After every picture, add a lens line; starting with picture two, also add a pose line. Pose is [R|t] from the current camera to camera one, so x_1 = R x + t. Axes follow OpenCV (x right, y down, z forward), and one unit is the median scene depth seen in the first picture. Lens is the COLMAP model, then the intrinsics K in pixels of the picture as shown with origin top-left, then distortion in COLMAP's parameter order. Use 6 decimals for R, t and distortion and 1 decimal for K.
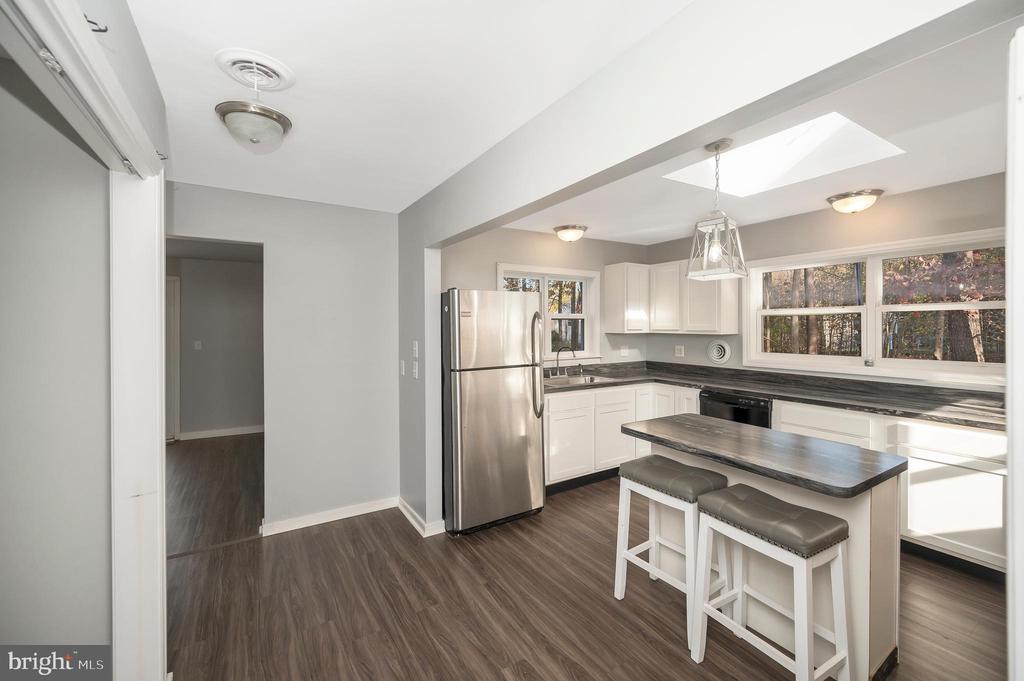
lens RADIAL K [[422.4, 0, 507.6], [0, 422.4, 325.5], [0, 0, 1]] dist [0.001354, 0.000190]
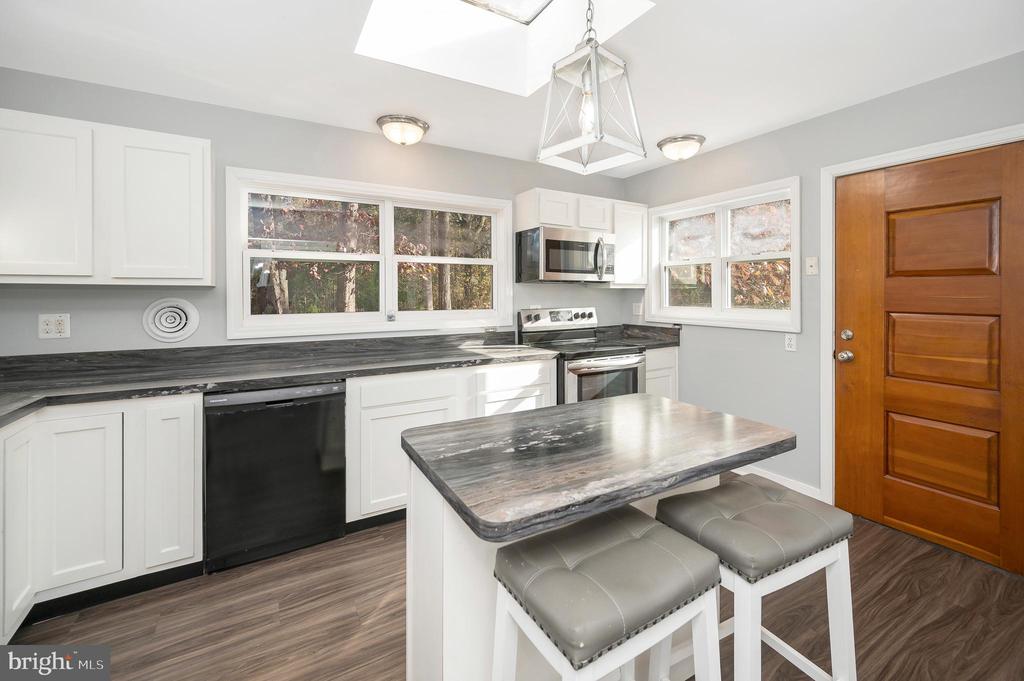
lens RADIAL K [[431.6, 0, 524.7], [0, 431.6, 288.4], [0, 0, 1]] dist [-0.001634, -0.000207]
pose [[0.011781, 0.016227, 0.999799, -0.059030], [0.003365, 0.999862, -0.016268, 0.041189], [-0.999925, 0.003556, 0.011725, 0.682681]]
